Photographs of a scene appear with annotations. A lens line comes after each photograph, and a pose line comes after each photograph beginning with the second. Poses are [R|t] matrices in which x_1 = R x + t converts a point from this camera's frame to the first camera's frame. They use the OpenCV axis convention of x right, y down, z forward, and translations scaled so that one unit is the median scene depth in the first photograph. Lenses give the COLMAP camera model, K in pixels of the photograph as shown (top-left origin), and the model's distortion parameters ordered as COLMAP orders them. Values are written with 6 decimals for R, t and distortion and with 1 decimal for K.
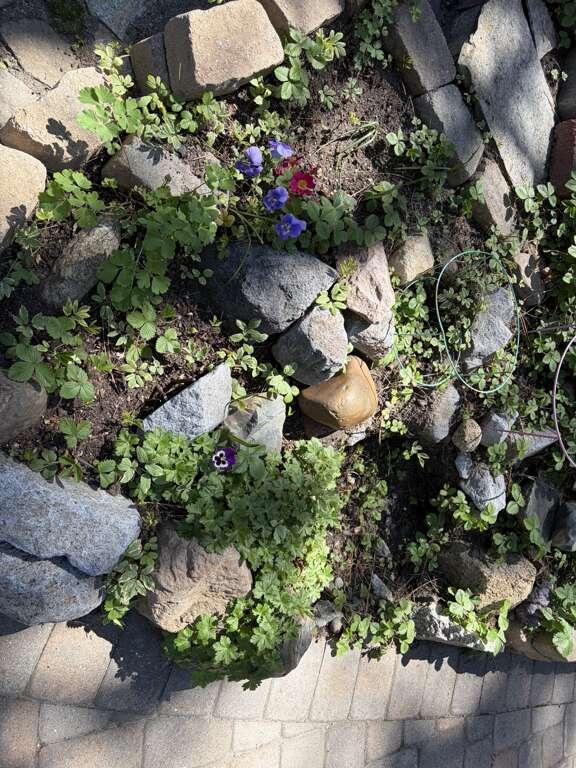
lens RADIAL K [[586.7, 0, 288.9], [0, 586.7, 383.3], [0, 0, 1]] dist [0.000361, -0.000533]
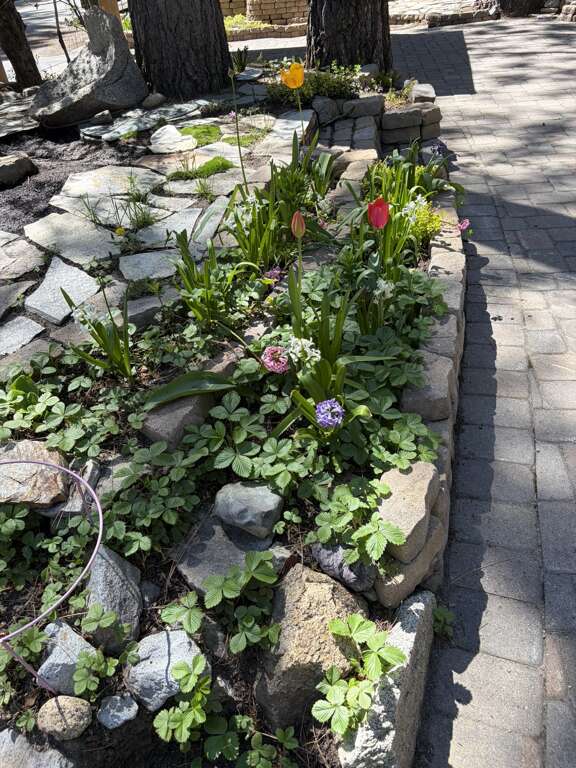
lens RADIAL K [[586.7, 0, 288.8], [0, 586.7, 384.8], [0, 0, 1]] dist [0.000361, -0.000533]
pose [[-0.021239, -0.959219, 0.281865, 0.446387], [0.995992, -0.044802, -0.077415, 0.385636], [0.086886, 0.279091, 0.956326, 0.278476]]
